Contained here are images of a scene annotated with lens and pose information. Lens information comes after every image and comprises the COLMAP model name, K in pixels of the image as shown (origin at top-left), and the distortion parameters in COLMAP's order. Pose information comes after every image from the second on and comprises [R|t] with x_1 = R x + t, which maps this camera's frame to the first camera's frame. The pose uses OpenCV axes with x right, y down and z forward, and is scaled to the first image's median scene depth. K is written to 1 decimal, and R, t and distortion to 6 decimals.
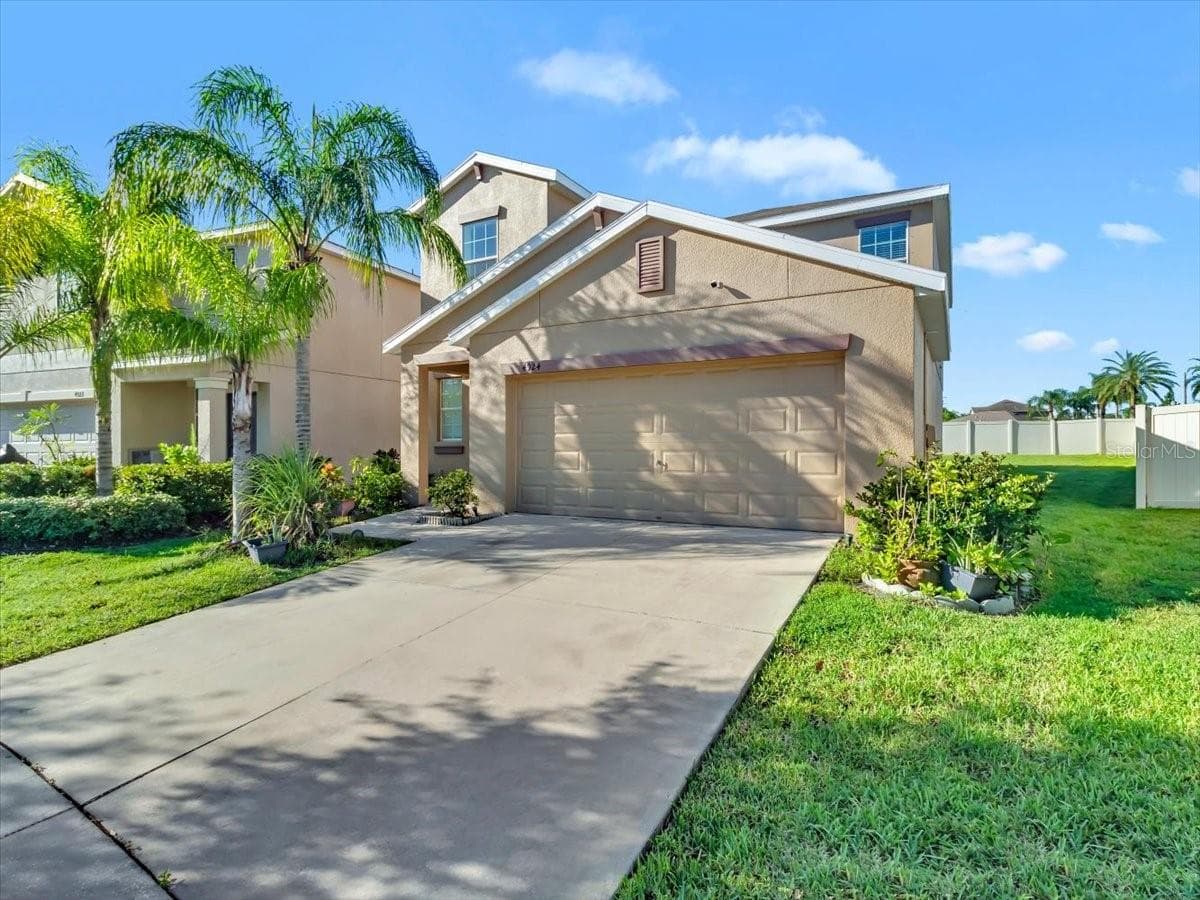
lens RADIAL K [[708.7, 0, 577.9], [0, 708.7, 441.8], [0, 0, 1]] dist [0.003783, -0.000393]
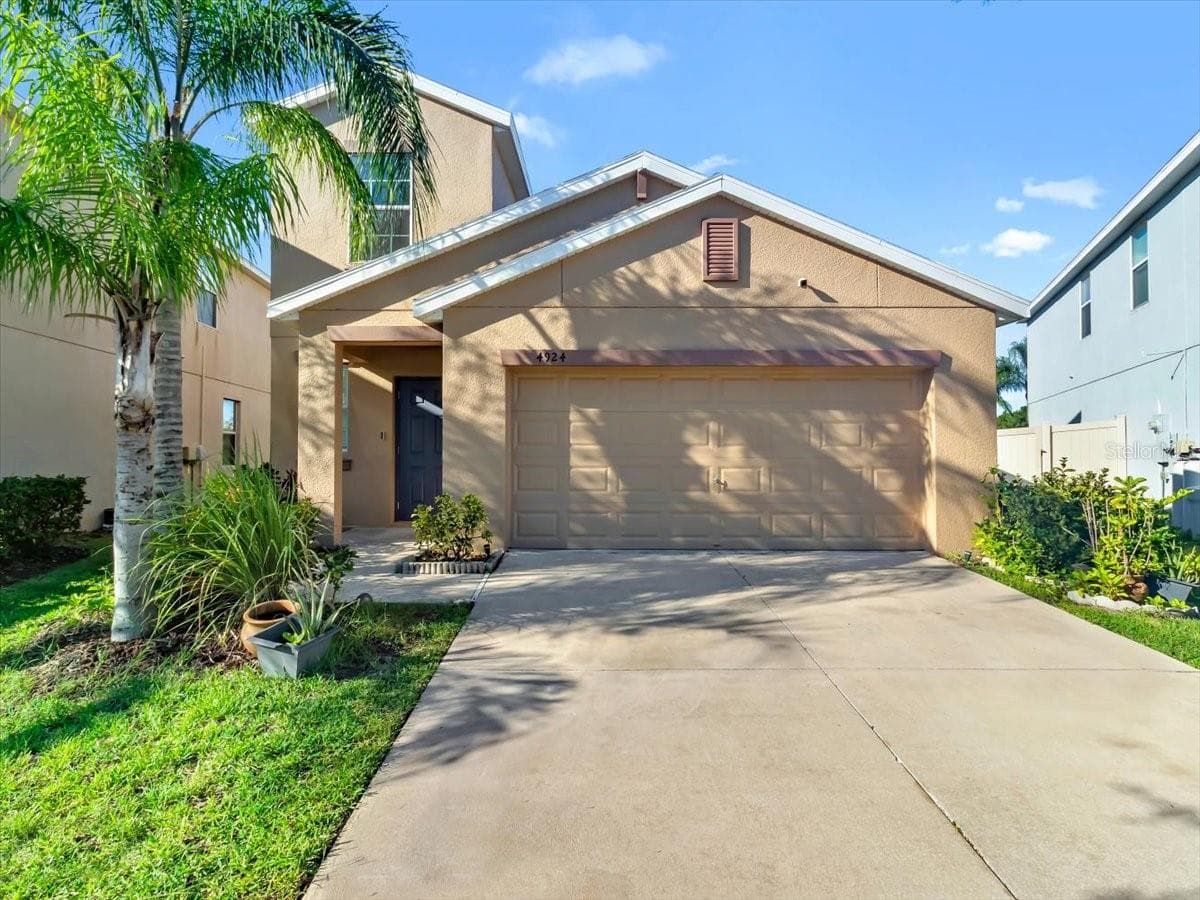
lens RADIAL K [[708.7, 0, 577.9], [0, 708.7, 441.8], [0, 0, 1]] dist [0.003783, -0.000393]
pose [[0.846708, 0.018705, 0.531728, -0.476978], [-0.011434, 0.999791, -0.016963, 0.000120], [-0.531934, 0.008283, 0.846745, 0.351038]]
